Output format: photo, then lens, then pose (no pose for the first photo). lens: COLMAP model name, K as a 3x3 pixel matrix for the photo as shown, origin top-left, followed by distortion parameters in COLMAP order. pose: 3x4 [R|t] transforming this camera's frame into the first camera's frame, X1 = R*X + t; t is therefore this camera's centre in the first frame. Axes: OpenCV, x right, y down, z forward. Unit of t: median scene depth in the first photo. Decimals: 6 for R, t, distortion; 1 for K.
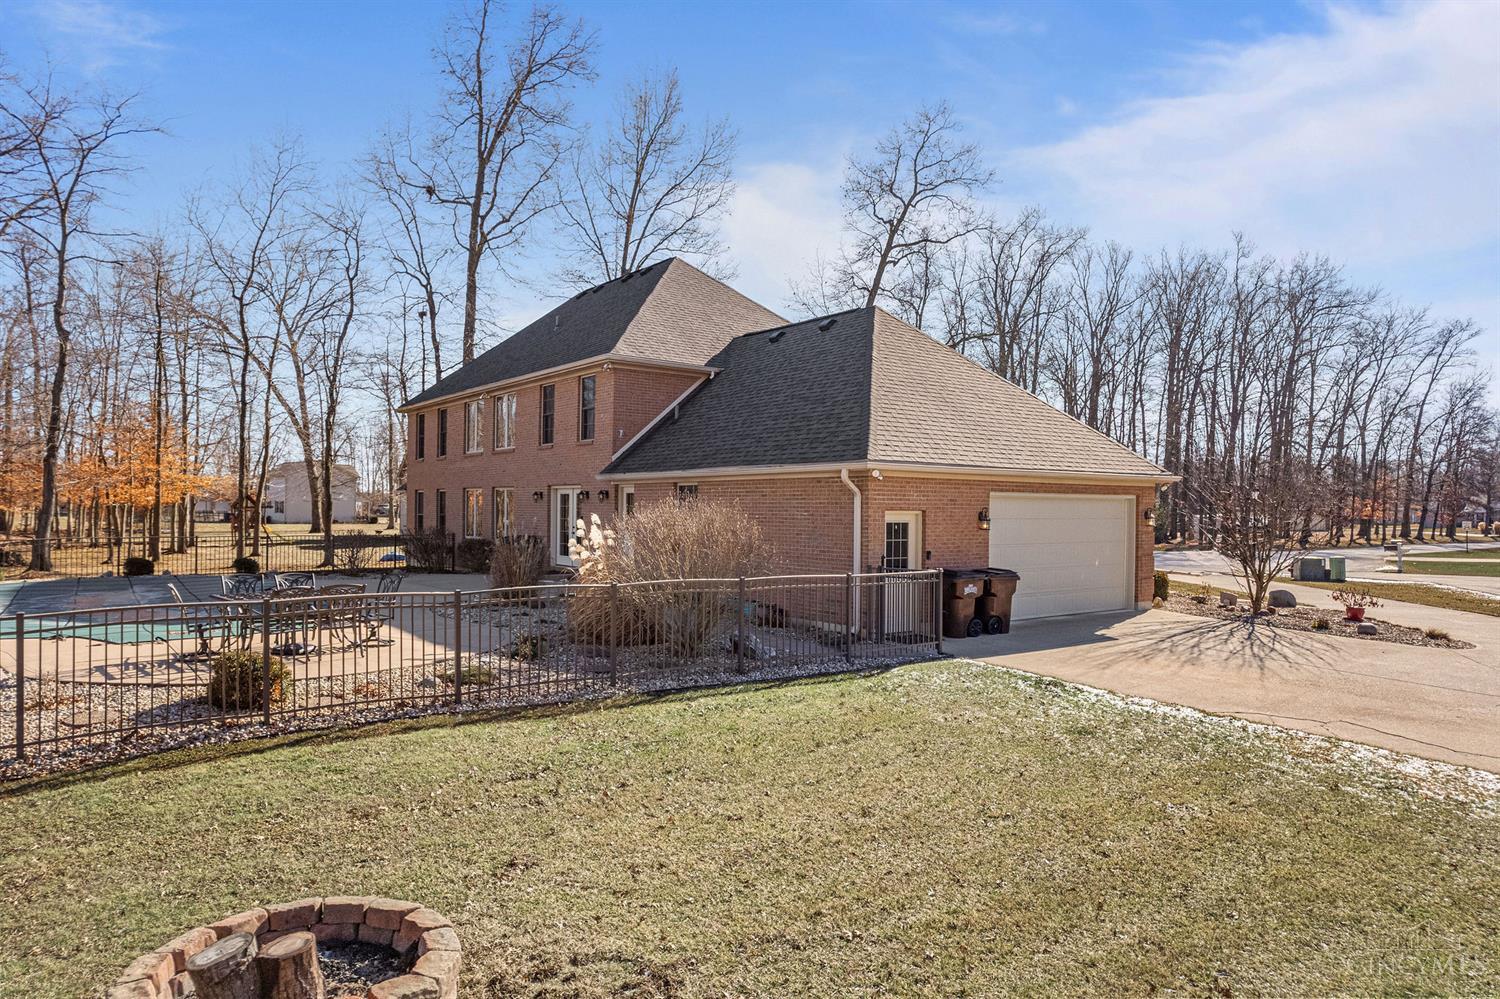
lens RADIAL K [[965.6, 0, 730.5], [0, 965.6, 497.5], [0, 0, 1]] dist [-0.035104, 0.048311]
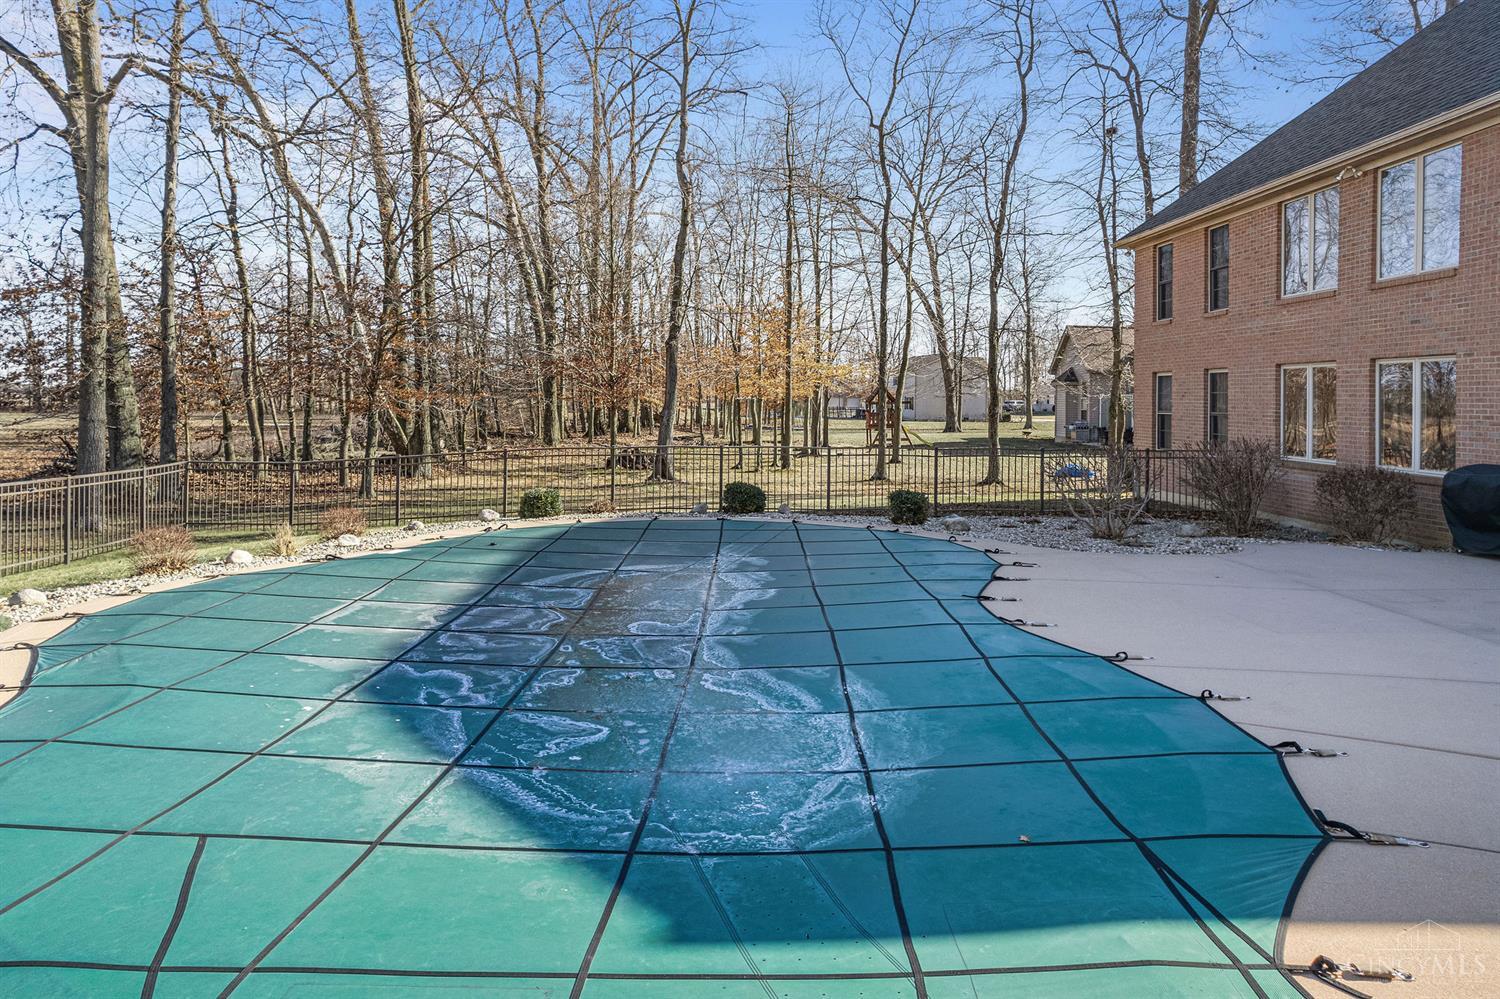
lens RADIAL K [[1008.5, 0, 744.8], [0, 1008.5, 400.0], [0, 0, 1]] dist [-0.005280, -0.001380]
pose [[0.829203, 0.001621, -0.558945, -0.146982], [0.001634, 0.999984, 0.005325, 0.004112], [0.558945, -0.005329, 0.829188, 0.266242]]
